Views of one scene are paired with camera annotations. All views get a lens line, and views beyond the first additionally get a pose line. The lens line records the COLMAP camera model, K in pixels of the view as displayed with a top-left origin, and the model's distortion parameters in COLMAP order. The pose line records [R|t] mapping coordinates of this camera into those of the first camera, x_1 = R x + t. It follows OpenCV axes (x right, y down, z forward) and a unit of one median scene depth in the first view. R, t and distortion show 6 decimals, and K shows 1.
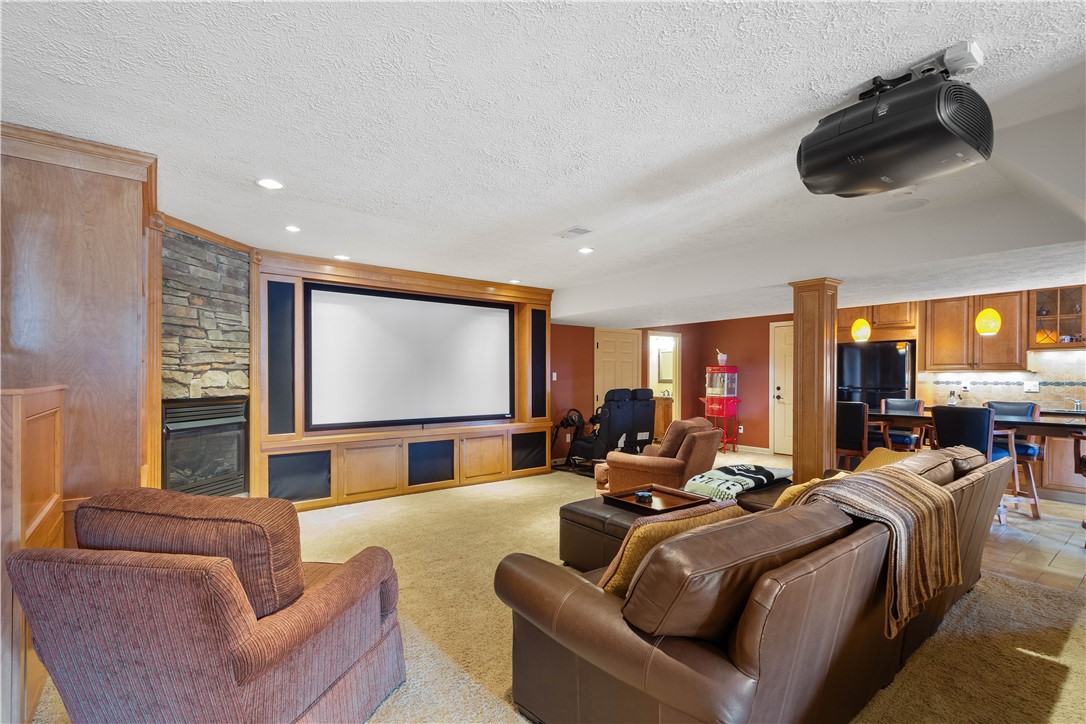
lens RADIAL K [[485.7, 0, 544.9], [0, 485.7, 377.3], [0, 0, 1]] dist [0.002093, -0.000060]
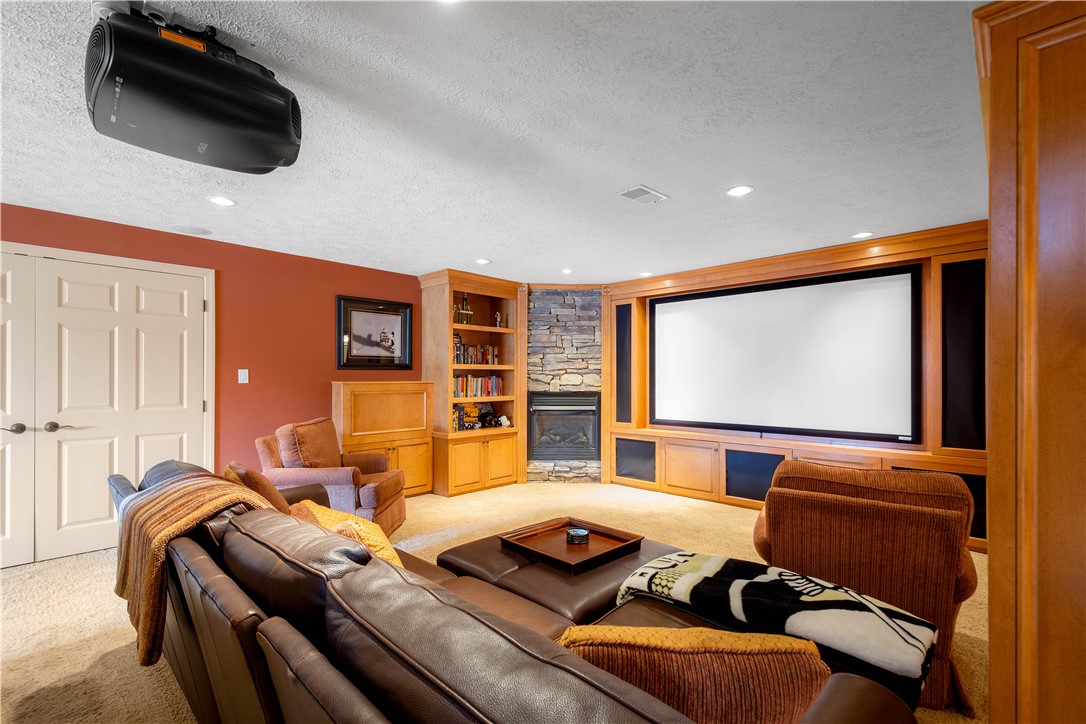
lens RADIAL K [[485.7, 0, 544.9], [0, 485.7, 377.3], [0, 0, 1]] dist [0.002093, -0.000060]
pose [[0.135393, -0.006584, -0.990770, 0.743435], [-0.003841, 0.999967, -0.007170, 0.007082], [0.990785, 0.004777, 0.135363, 0.658283]]
